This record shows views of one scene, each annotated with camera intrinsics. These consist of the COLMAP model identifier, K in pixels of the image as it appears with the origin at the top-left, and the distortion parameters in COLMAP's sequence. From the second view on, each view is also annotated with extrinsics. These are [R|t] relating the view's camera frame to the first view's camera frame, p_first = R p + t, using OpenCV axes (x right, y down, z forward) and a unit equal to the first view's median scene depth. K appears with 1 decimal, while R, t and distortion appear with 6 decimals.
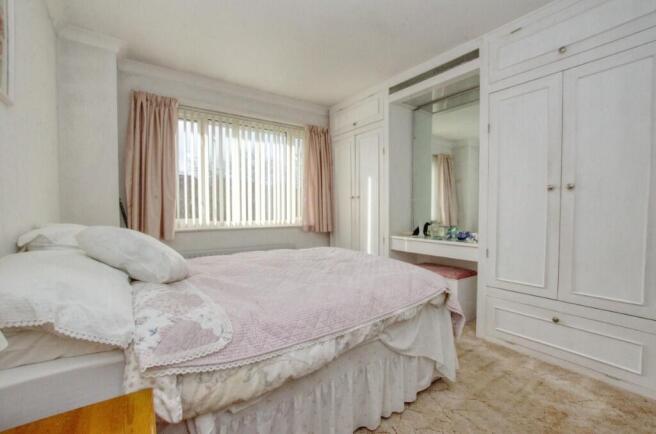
lens RADIAL K [[288.5, 0, 331.2], [0, 288.5, 221.1], [0, 0, 1]] dist [-0.025454, 0.000045]
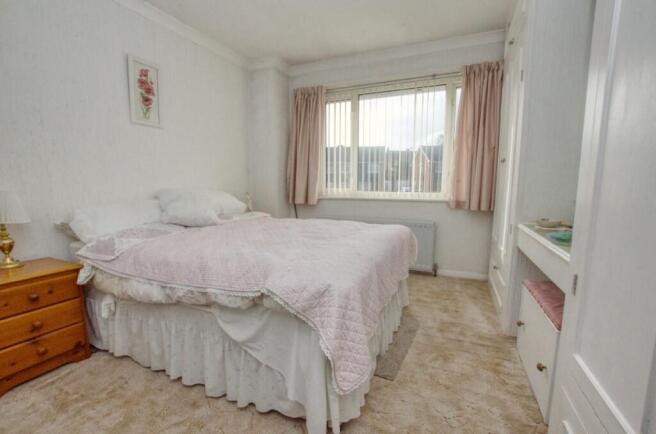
lens RADIAL K [[288.5, 0, 331.2], [0, 288.5, 221.1], [0, 0, 1]] dist [-0.025454, 0.000045]
pose [[0.516079, 0.111592, -0.849240, 0.559906], [-0.032632, 0.993319, 0.110694, -0.005882], [0.855919, -0.029414, 0.516273, 0.414439]]
